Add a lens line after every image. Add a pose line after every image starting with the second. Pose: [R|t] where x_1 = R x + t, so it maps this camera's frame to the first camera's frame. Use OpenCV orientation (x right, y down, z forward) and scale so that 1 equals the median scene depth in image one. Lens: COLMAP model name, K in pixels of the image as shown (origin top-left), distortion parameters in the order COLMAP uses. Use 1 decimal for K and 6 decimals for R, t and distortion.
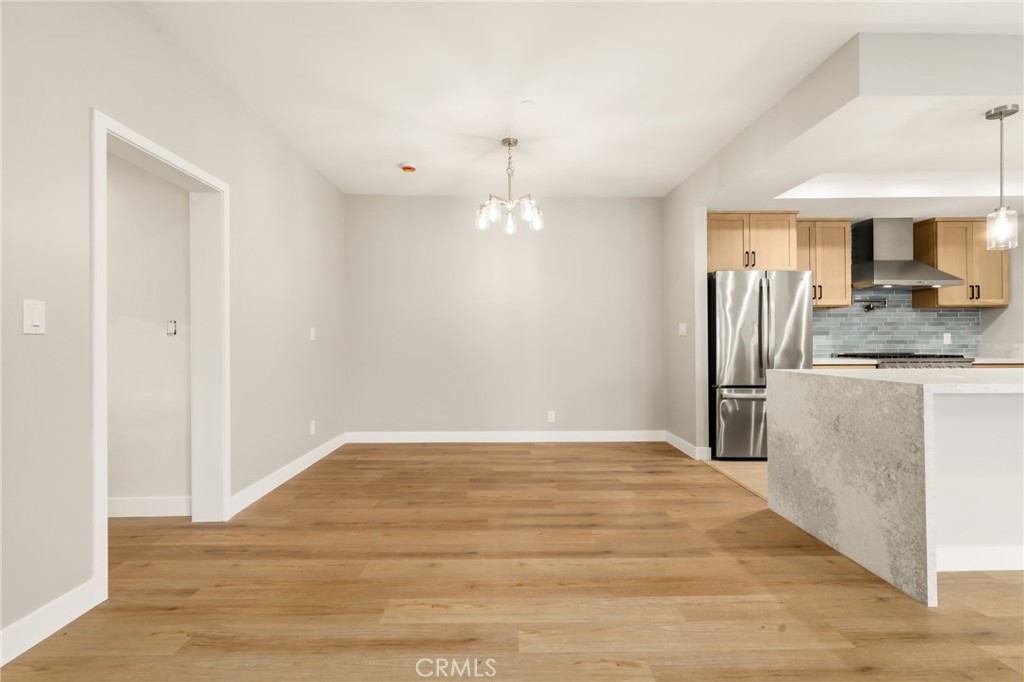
lens RADIAL K [[468.4, 0, 518.2], [0, 468.4, 340.7], [0, 0, 1]] dist [-0.000646, 0.000663]
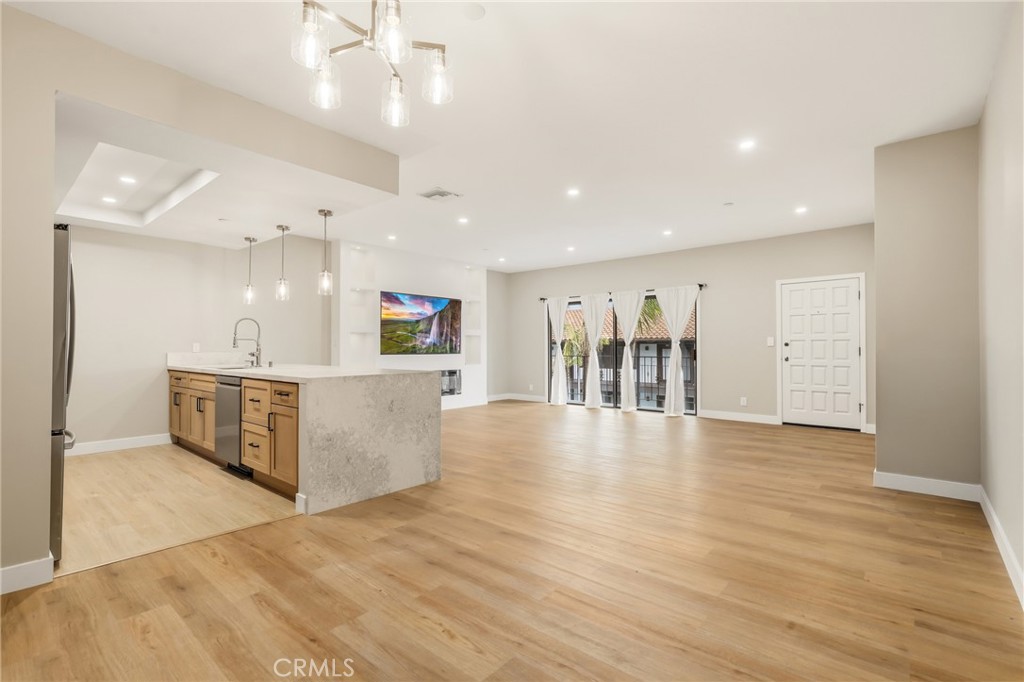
lens RADIAL K [[468.4, 0, 518.2], [0, 468.4, 340.7], [0, 0, 1]] dist [-0.000646, 0.000663]
pose [[-0.739683, 0.017469, 0.672729, -0.538534], [0.001295, 0.999698, -0.024536, 0.006565], [-0.672954, -0.017278, -0.739482, 1.604387]]
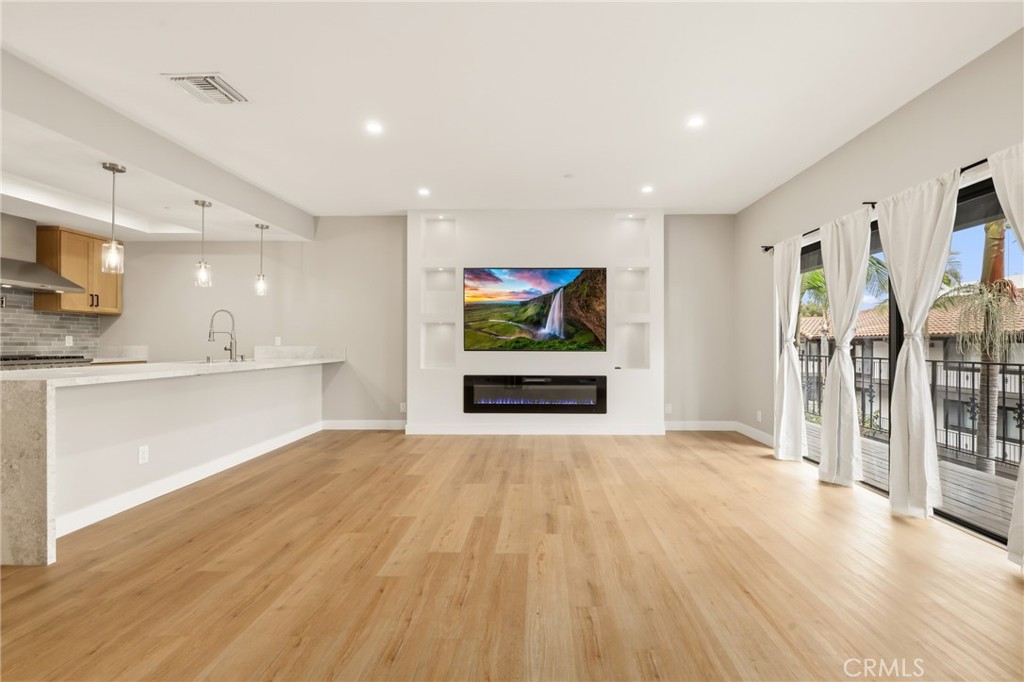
lens RADIAL K [[468.4, 0, 518.2], [0, 468.4, 340.7], [0, 0, 1]] dist [-0.000646, 0.000663]
pose [[0.065433, 0.011300, 0.997793, -0.172063], [-0.007058, 0.999916, -0.010861, -0.001701], [-0.997832, -0.006332, 0.065508, -0.191523]]
